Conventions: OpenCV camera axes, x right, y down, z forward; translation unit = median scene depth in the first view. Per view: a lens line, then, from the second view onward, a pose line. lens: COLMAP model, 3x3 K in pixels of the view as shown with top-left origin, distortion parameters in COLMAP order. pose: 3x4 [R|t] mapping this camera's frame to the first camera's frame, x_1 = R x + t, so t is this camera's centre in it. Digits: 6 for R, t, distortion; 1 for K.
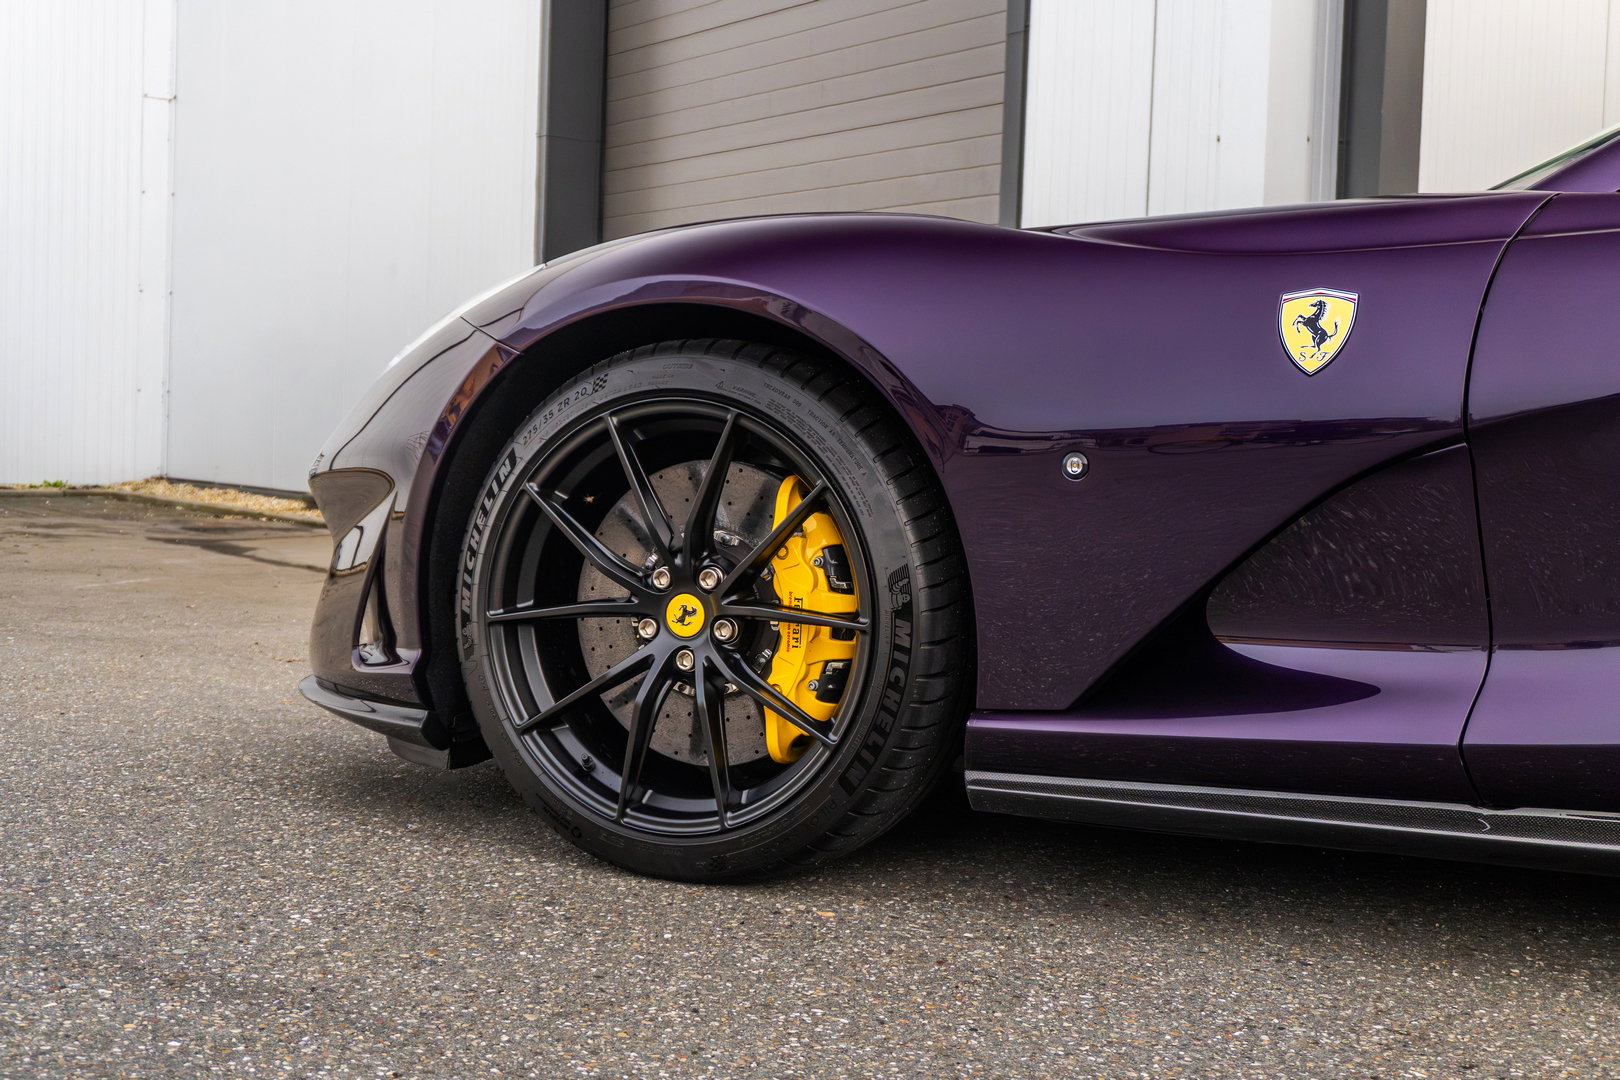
lens RADIAL K [[1960.8, 0, 810.3], [0, 1960.8, 528.2], [0, 0, 1]] dist [-0.009768, -0.012742]
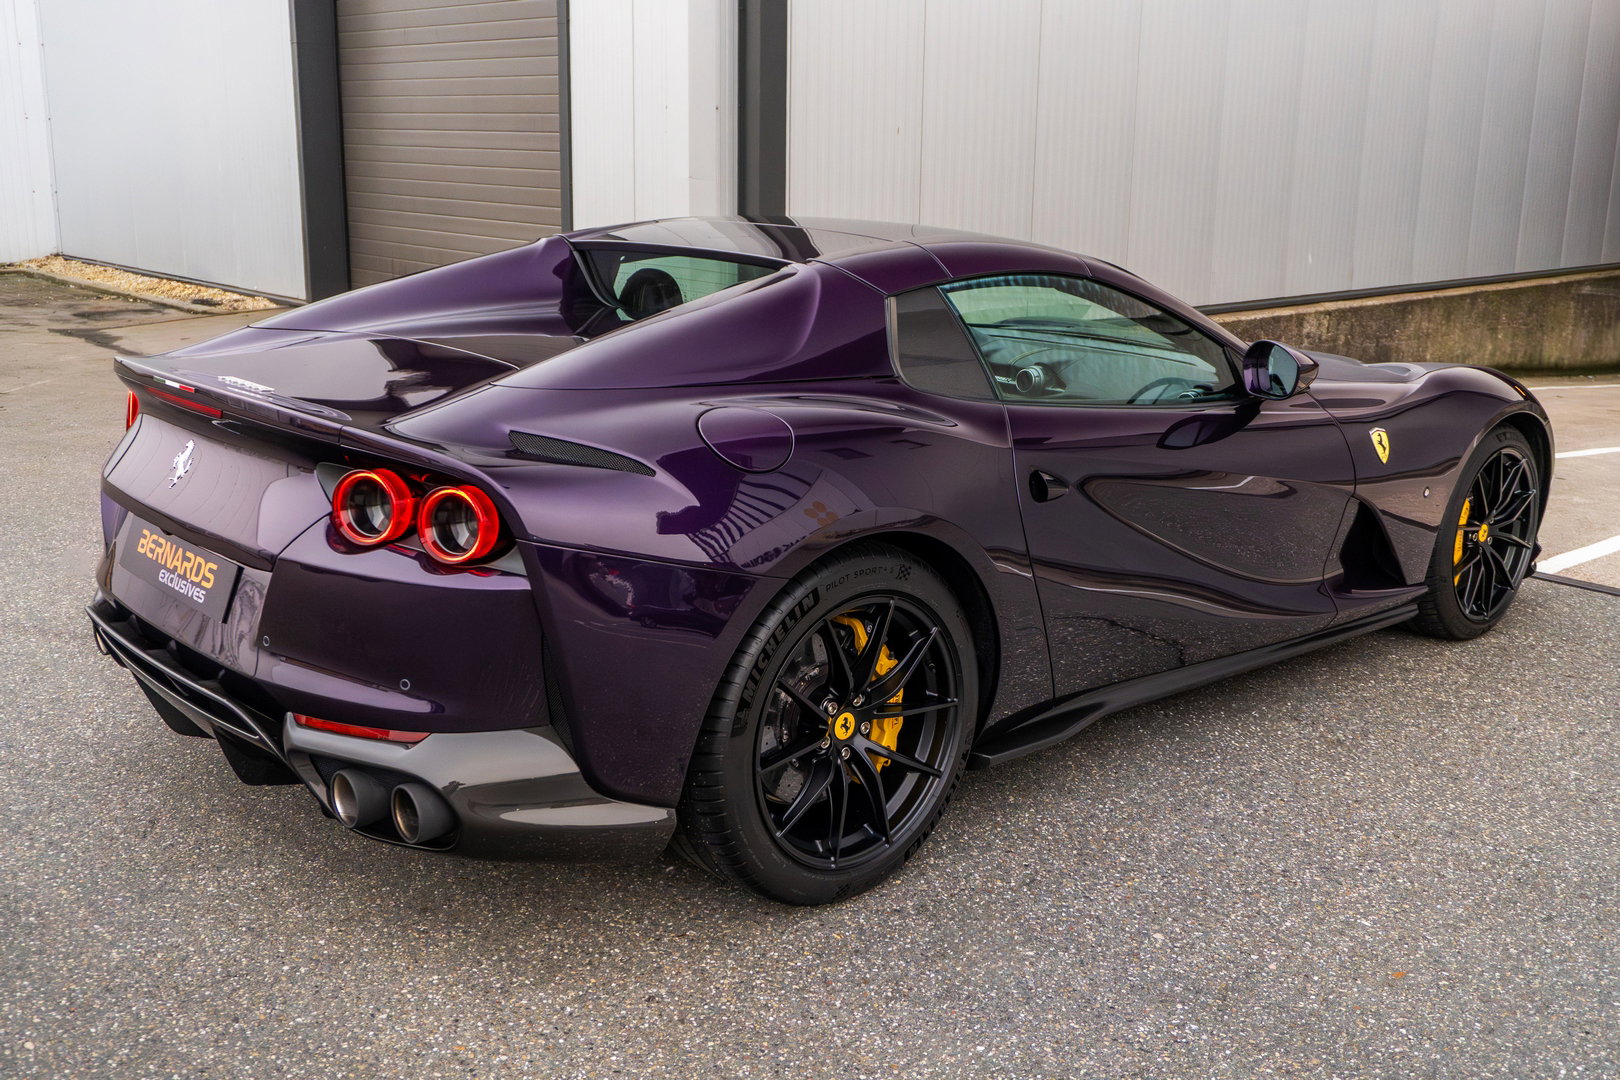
lens RADIAL K [[1589.0, 0, 806.9], [0, 1589.0, 534.9], [0, 0, 1]] dist [-0.017821, -0.014483]
pose [[0.993915, -0.048051, 0.099120, 0.113085], [0.026417, 0.977556, 0.209013, -0.076200], [-0.106938, -0.205122, 0.972877, -0.280445]]
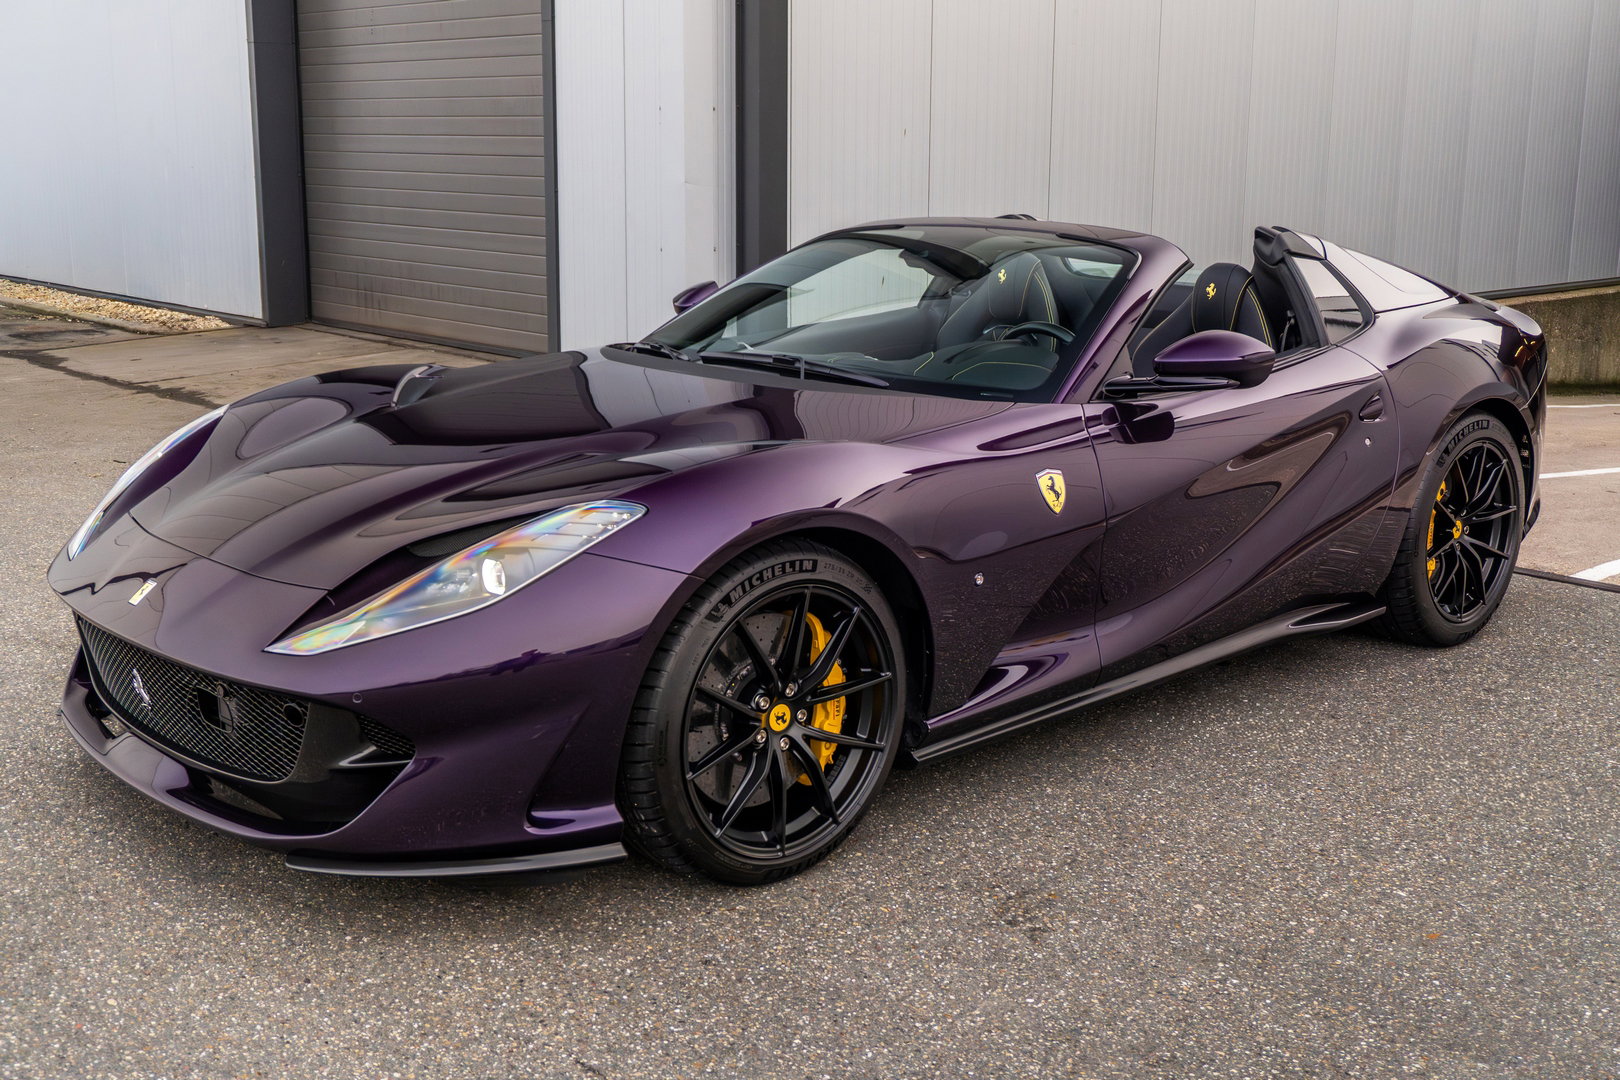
lens RADIAL K [[1800.8, 0, 815.7], [0, 1800.8, 483.4], [0, 0, 1]] dist [-0.042450, 0.010698]
pose [[0.992037, -0.049863, 0.115659, 0.095505], [0.031959, 0.987898, 0.151776, -0.072676], [-0.121828, -0.146871, 0.981625, -0.331179]]
